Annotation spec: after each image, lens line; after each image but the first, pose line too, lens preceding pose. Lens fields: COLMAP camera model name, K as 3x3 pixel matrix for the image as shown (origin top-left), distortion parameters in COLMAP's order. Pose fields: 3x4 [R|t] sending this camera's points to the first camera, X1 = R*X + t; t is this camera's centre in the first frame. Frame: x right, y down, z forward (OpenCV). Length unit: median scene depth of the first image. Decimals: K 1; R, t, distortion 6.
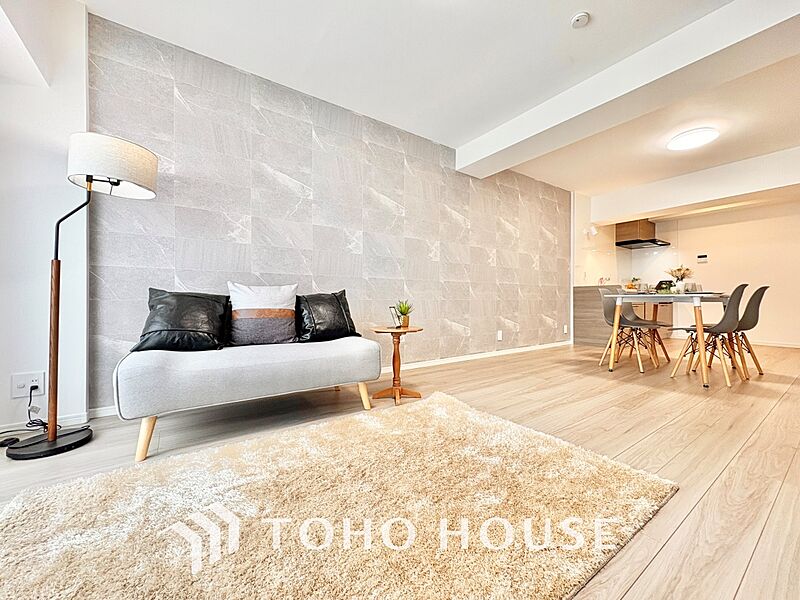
lens RADIAL K [[319.9, 0, 400.0], [0, 319.9, 300.0], [0, 0, 1]] dist [0.001238, -0.000113]
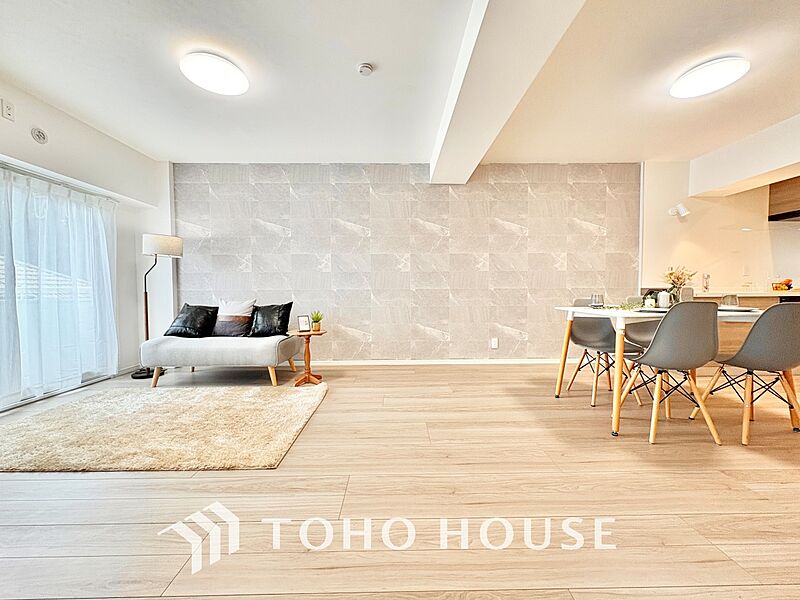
lens RADIAL K [[319.9, 0, 400.0], [0, 319.9, 300.0], [0, 0, 1]] dist [0.001238, -0.000113]
pose [[0.829564, 0.016343, -0.558173, 0.792523], [0.004719, 0.999331, 0.036273, -0.069633], [0.558392, -0.032725, 0.828932, 0.071217]]
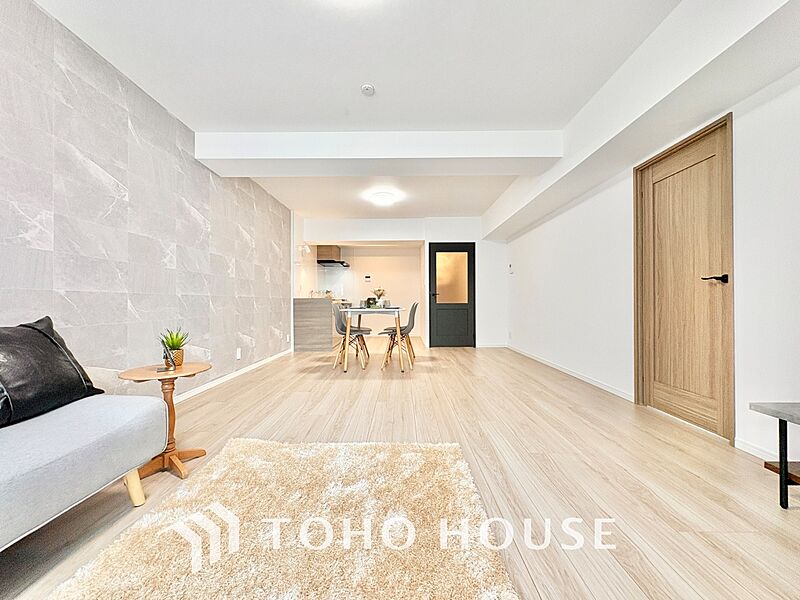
lens RADIAL K [[319.9, 0, 400.0], [0, 319.9, 300.0], [0, 0, 1]] dist [0.001238, -0.000113]
pose [[0.577580, 0.002868, 0.816329, -0.216193], [0.005336, 0.999959, -0.007289, -0.042447], [-0.816316, 0.008566, 0.577542, 0.126377]]
